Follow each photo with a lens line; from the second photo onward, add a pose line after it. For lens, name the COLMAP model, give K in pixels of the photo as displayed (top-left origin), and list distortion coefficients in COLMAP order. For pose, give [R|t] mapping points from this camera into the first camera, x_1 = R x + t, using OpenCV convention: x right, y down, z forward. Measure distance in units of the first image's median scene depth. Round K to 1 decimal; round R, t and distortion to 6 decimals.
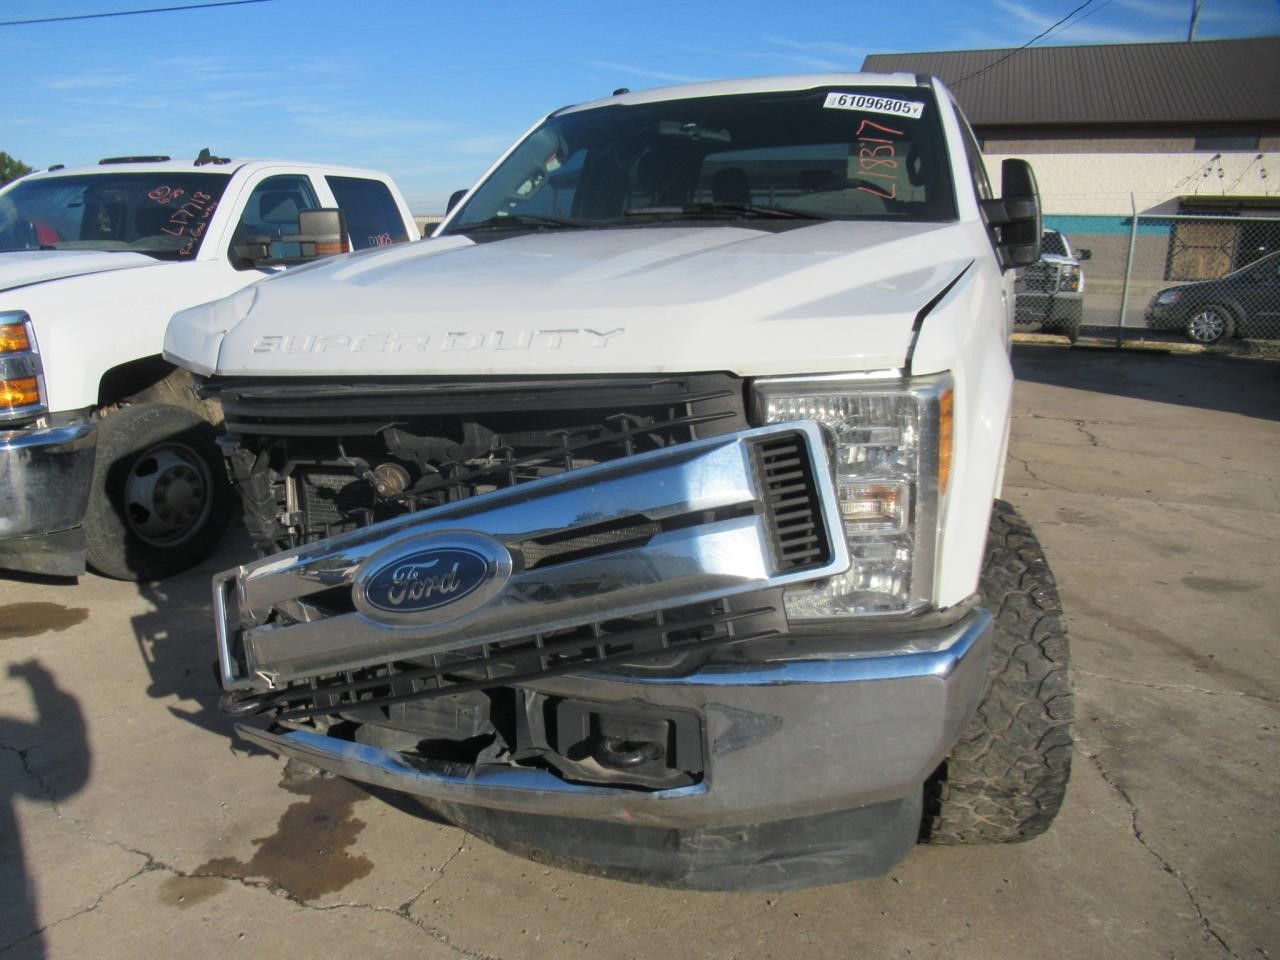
lens RADIAL K [[1007.9, 0, 640.0], [0, 1007.9, 480.0], [0, 0, 1]] dist [-0.008724, -0.000917]
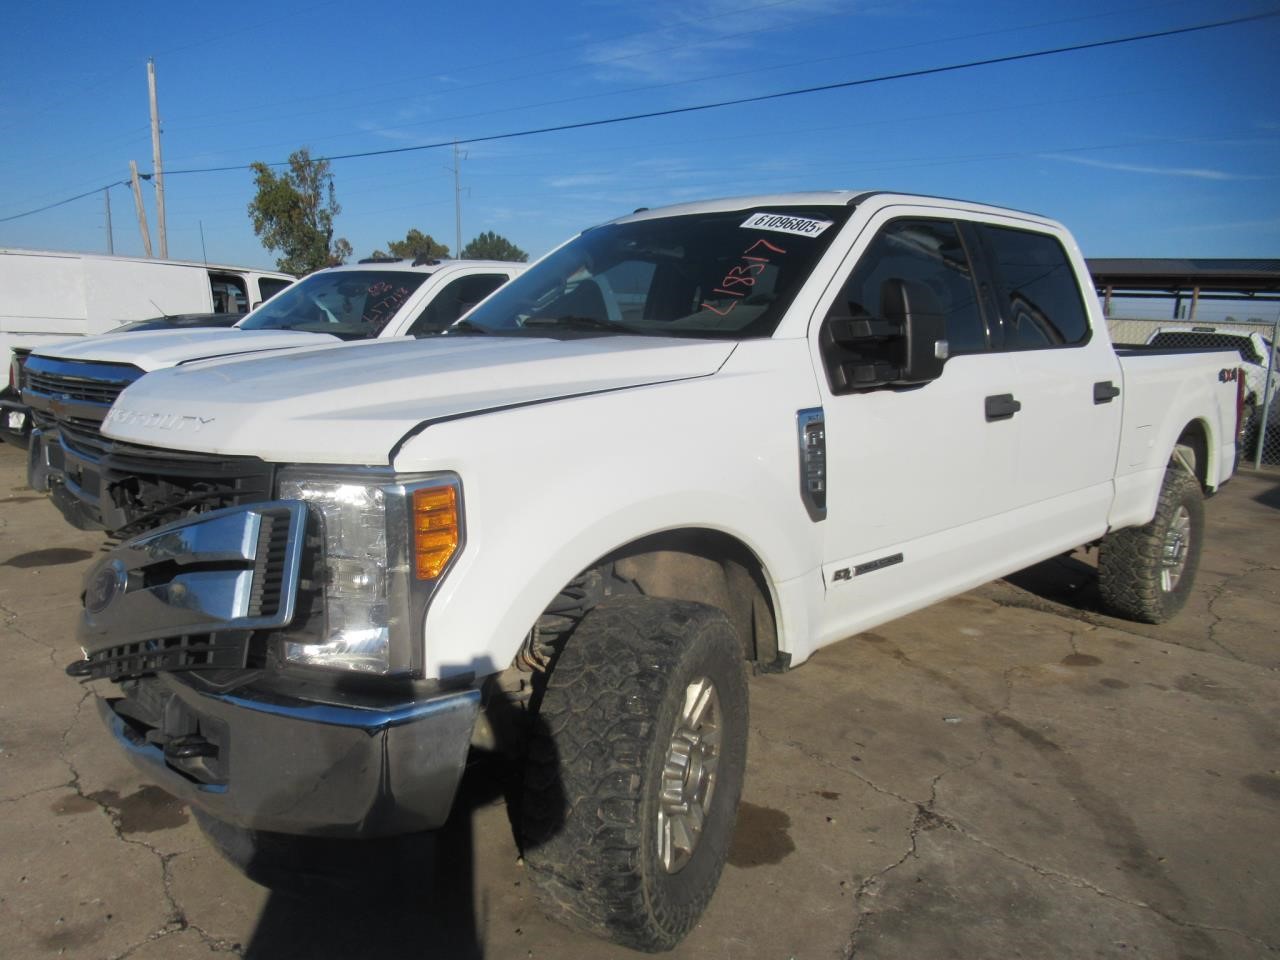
lens RADIAL K [[1007.9, 0, 640.0], [0, 1007.9, 480.0], [0, 0, 1]] dist [-0.008724, -0.000917]
pose [[0.911291, 0.103944, -0.398428, 0.479351], [-0.136937, 0.989042, -0.055178, -0.034009], [0.388327, 0.104842, 0.915538, 0.012830]]
